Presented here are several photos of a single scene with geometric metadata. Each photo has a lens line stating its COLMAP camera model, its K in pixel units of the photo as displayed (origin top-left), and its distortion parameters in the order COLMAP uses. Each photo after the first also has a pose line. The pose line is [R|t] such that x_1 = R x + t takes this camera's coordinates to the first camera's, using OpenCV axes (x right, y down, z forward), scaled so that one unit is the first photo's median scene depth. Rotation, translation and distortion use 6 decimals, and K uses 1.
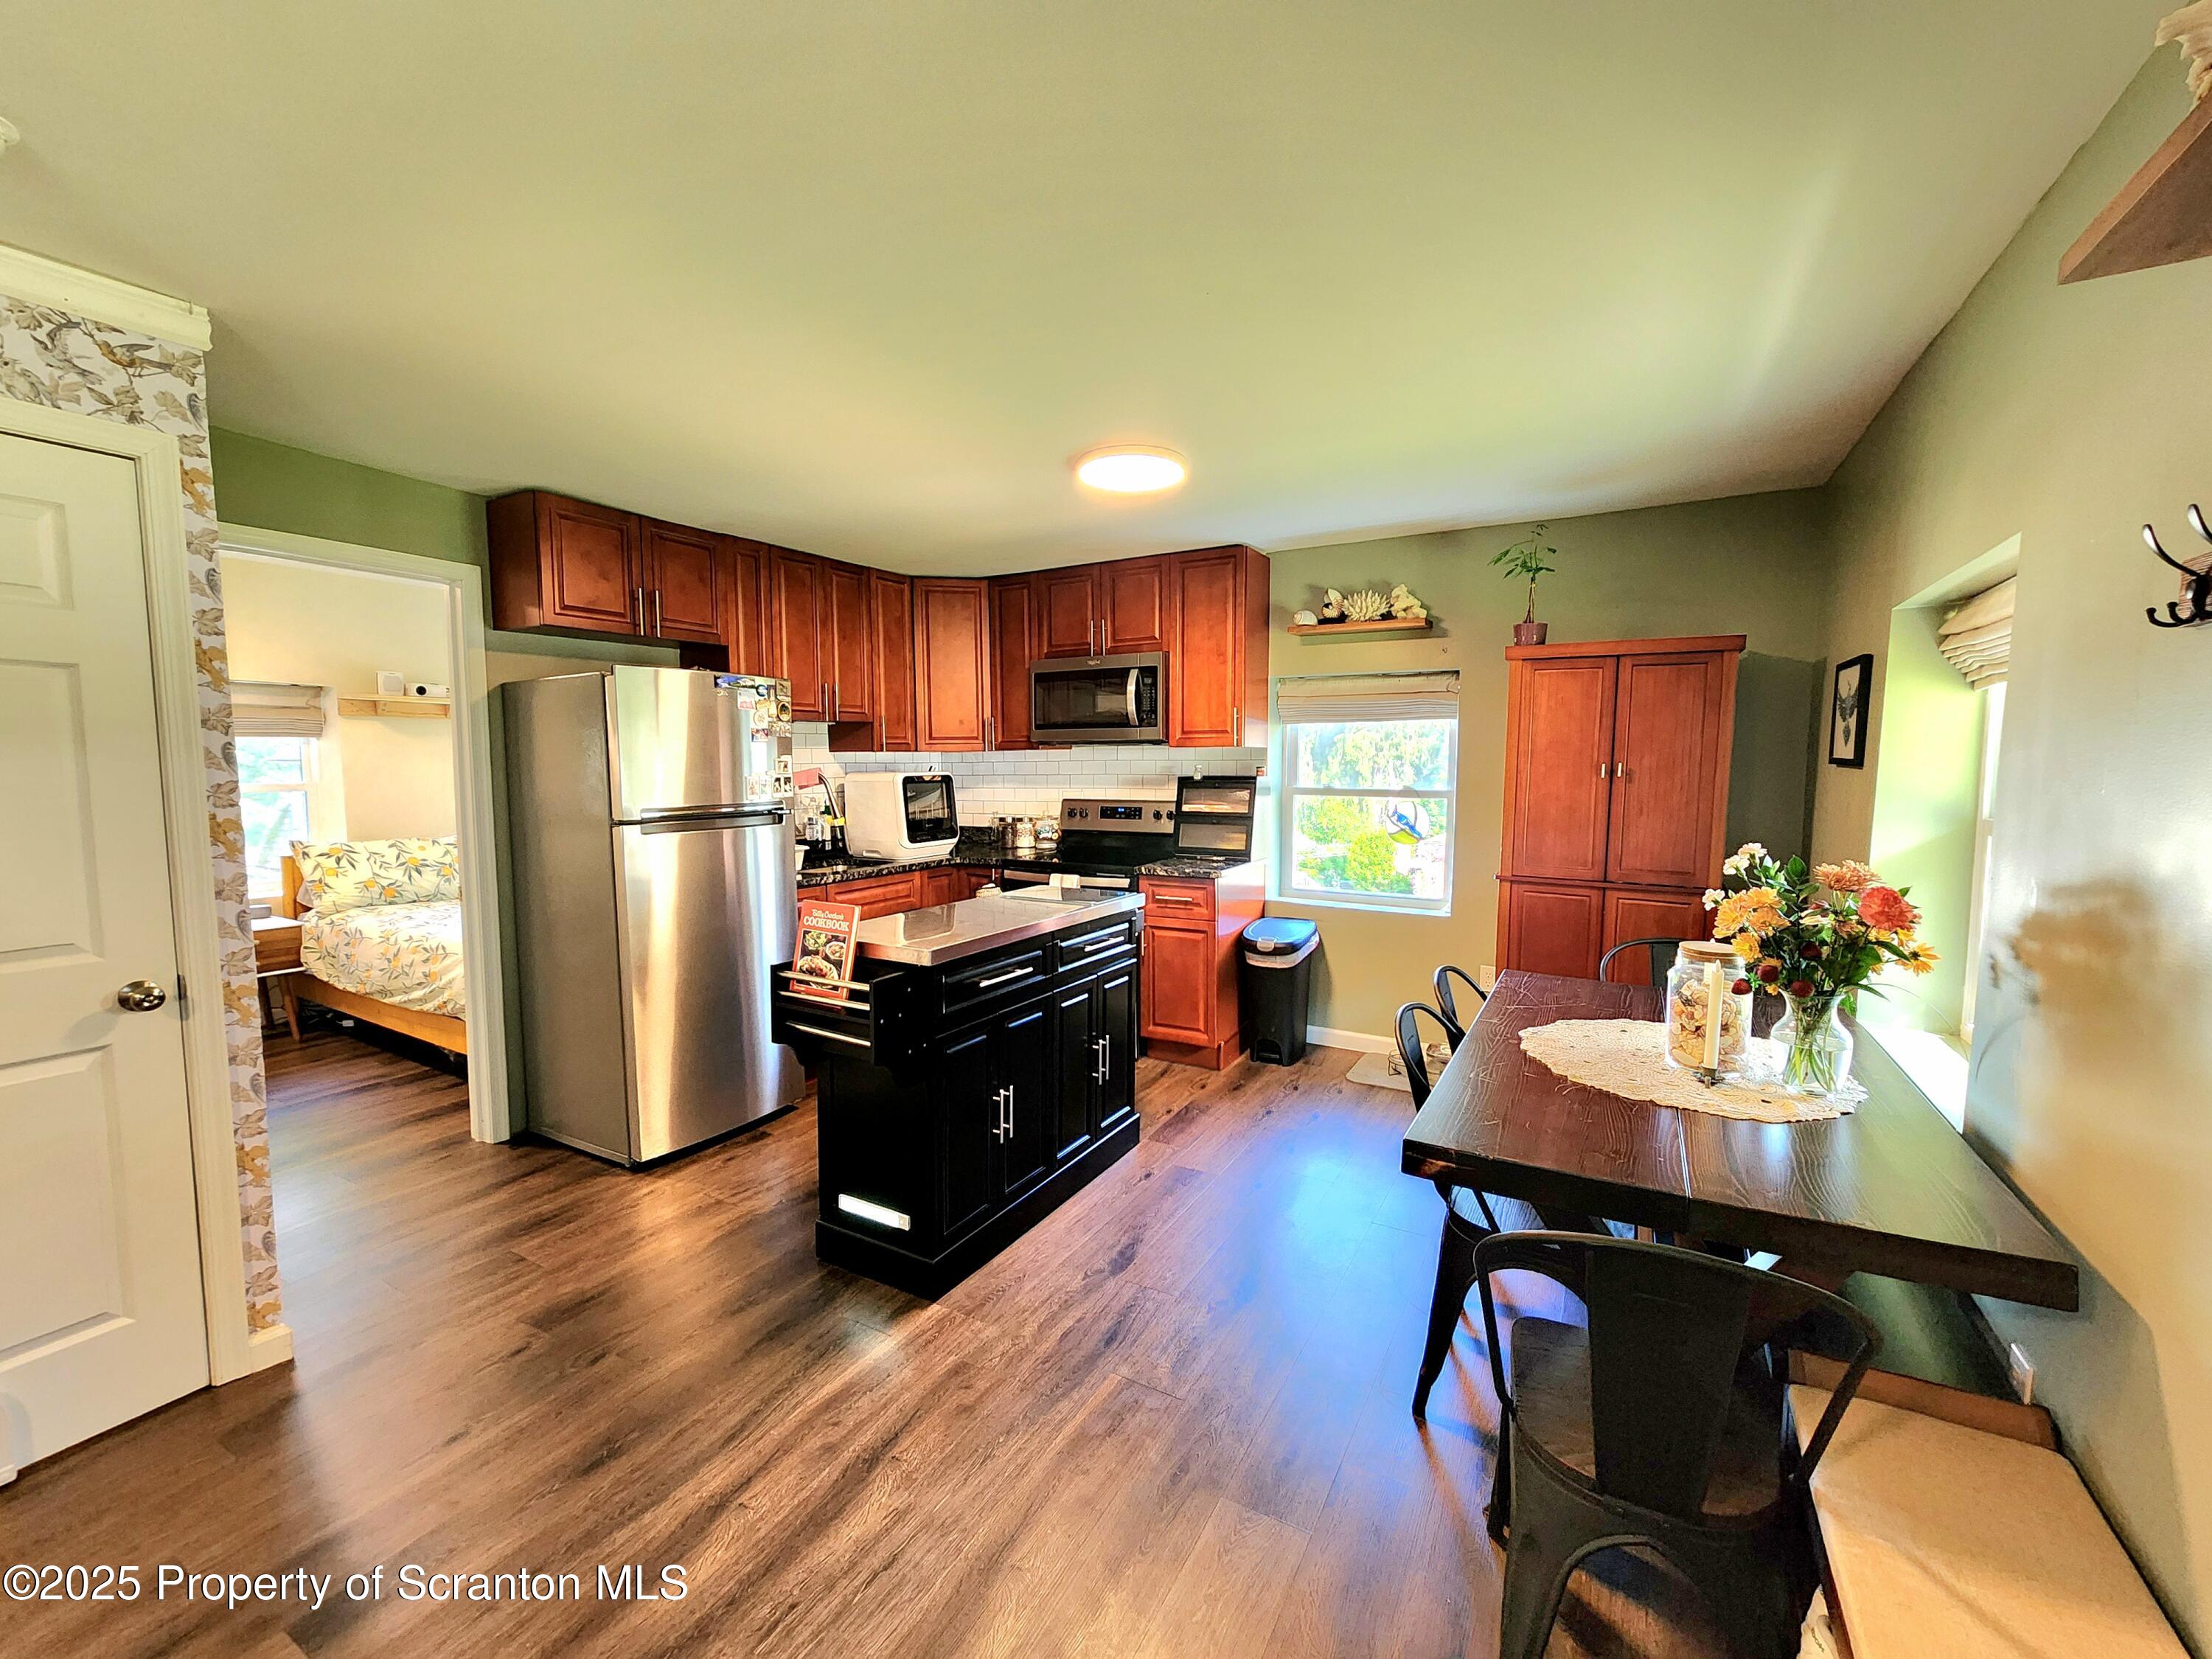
lens RADIAL K [[910.1, 0, 1101.9], [0, 910.1, 838.1], [0, 0, 1]] dist [0.001698, 0.000157]
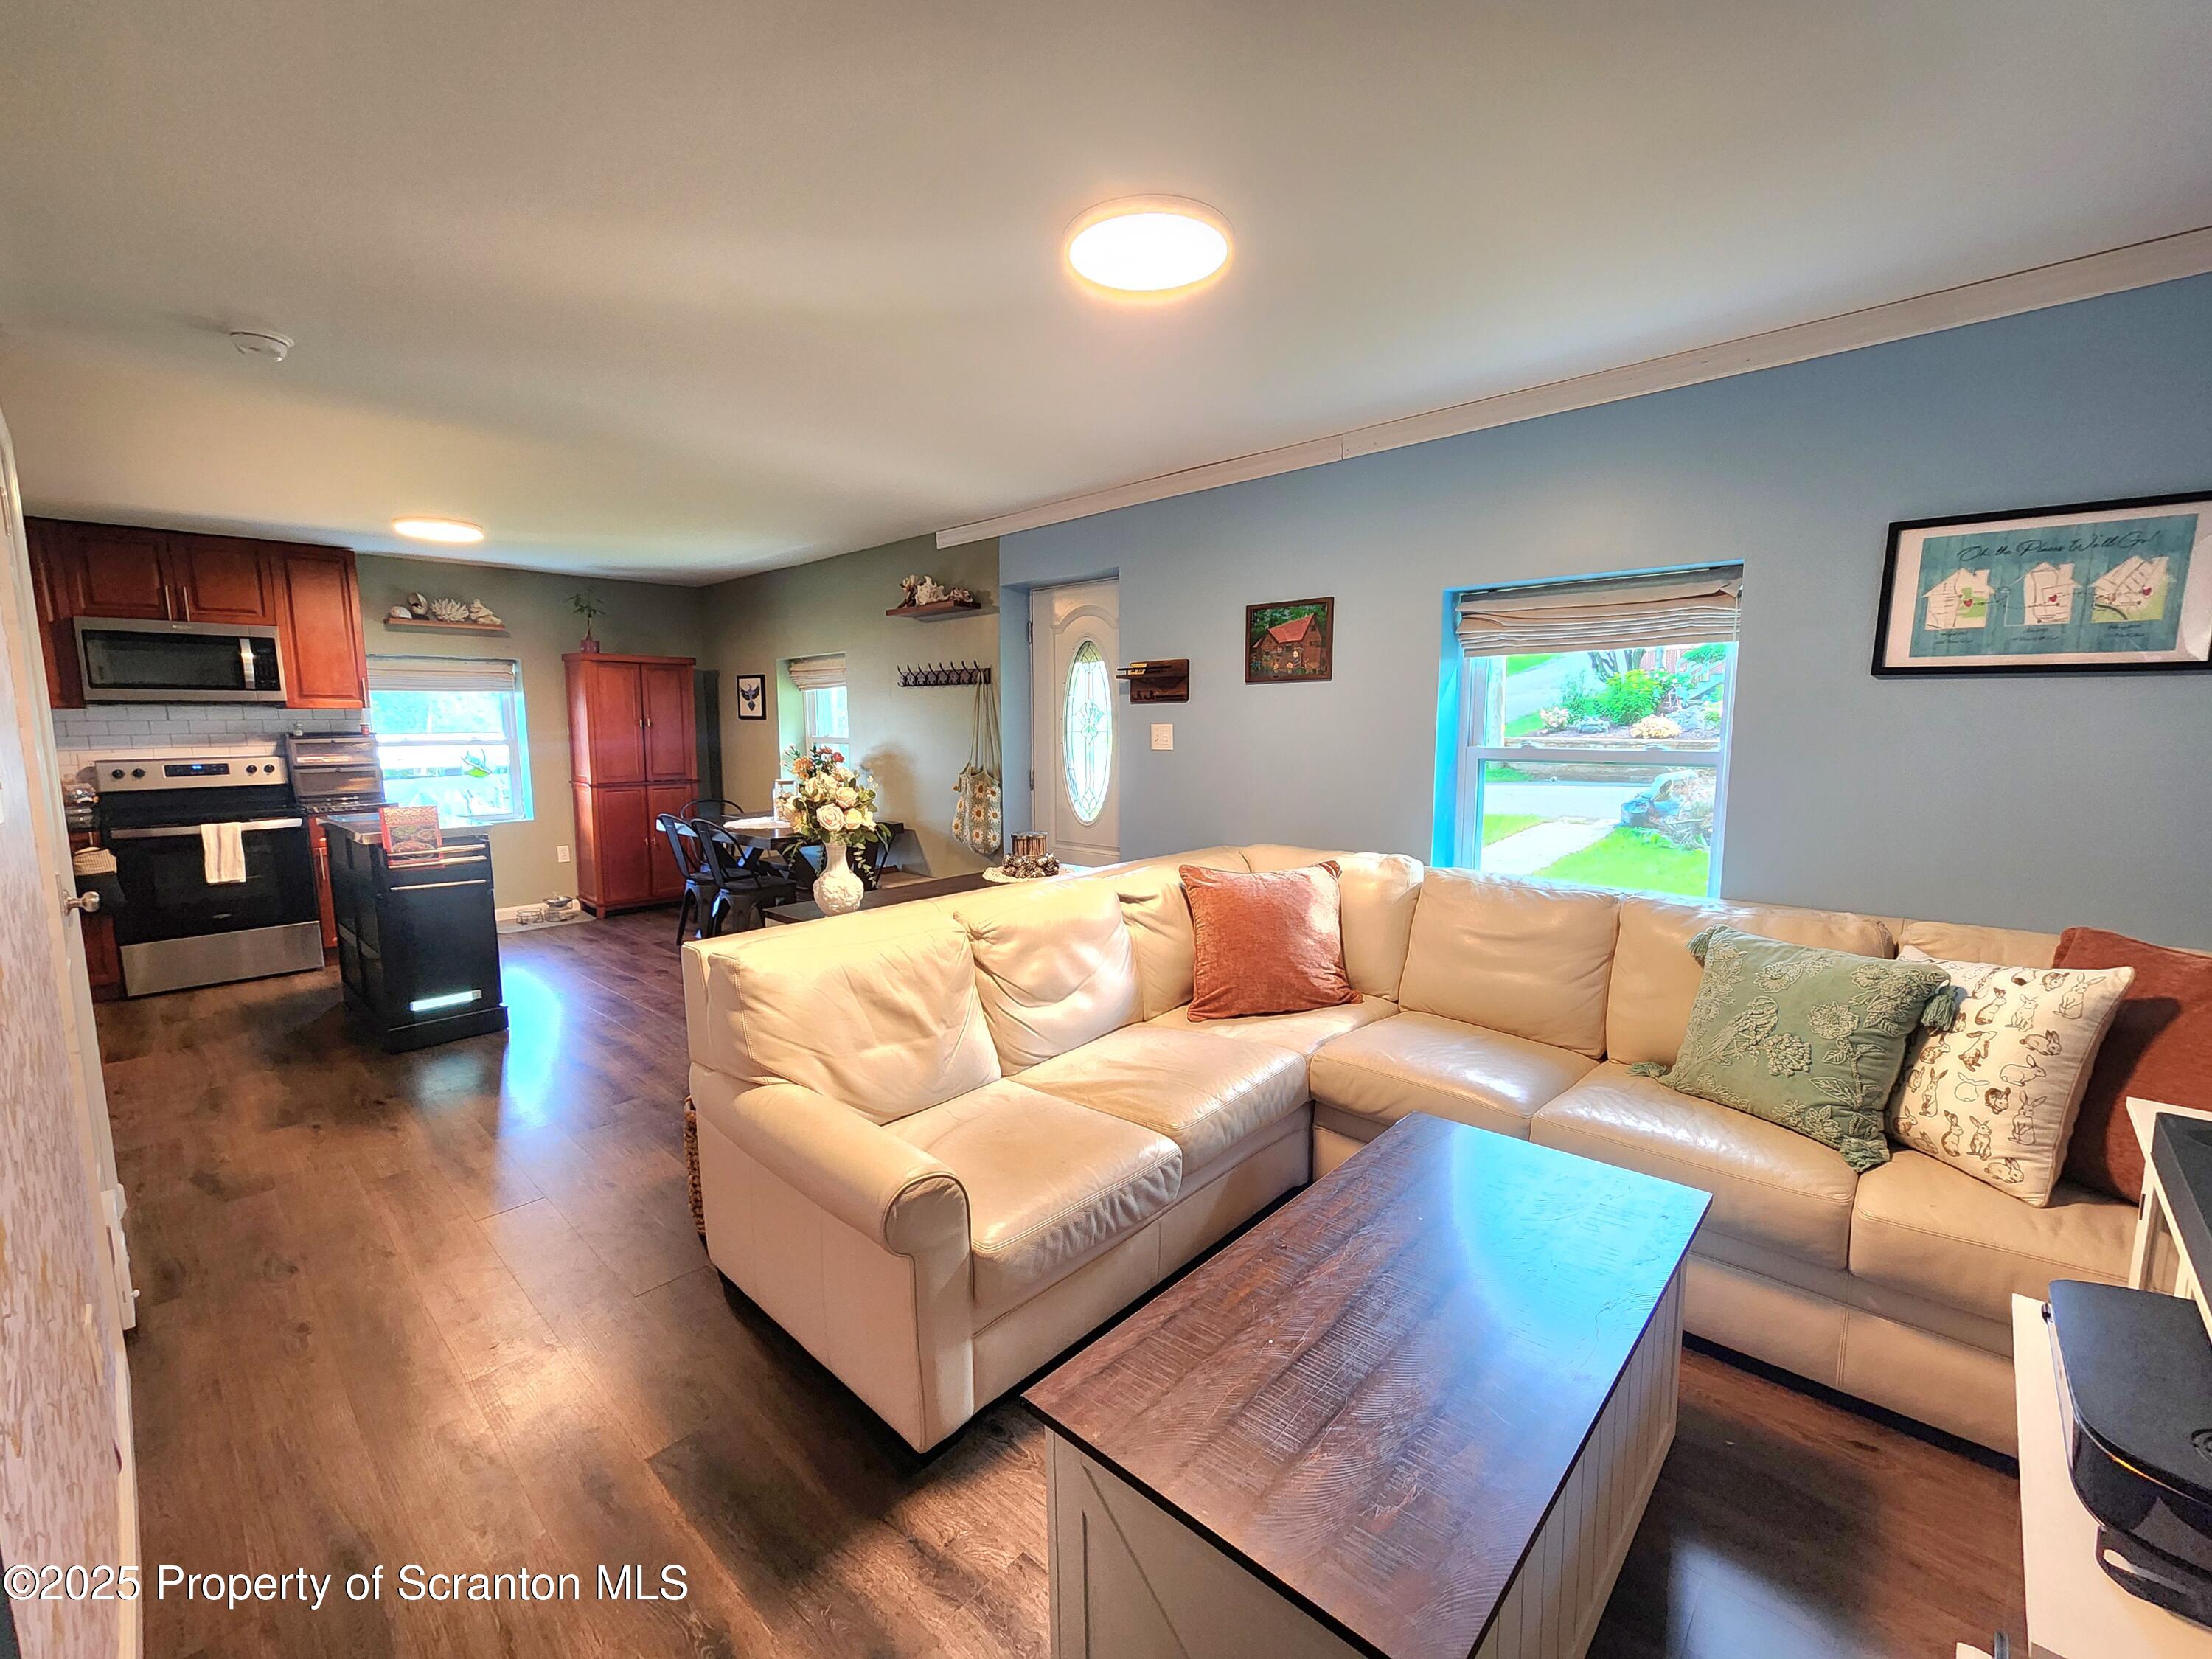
lens RADIAL K [[910.1, 0, 1099.5], [0, 910.1, 838.2], [0, 0, 1]] dist [0.001698, 0.000157]
pose [[0.225007, -0.125964, 0.966181, -1.200047], [0.092015, 0.989924, 0.107631, 0.051641], [-0.970003, 0.064685, 0.234330, -0.397999]]
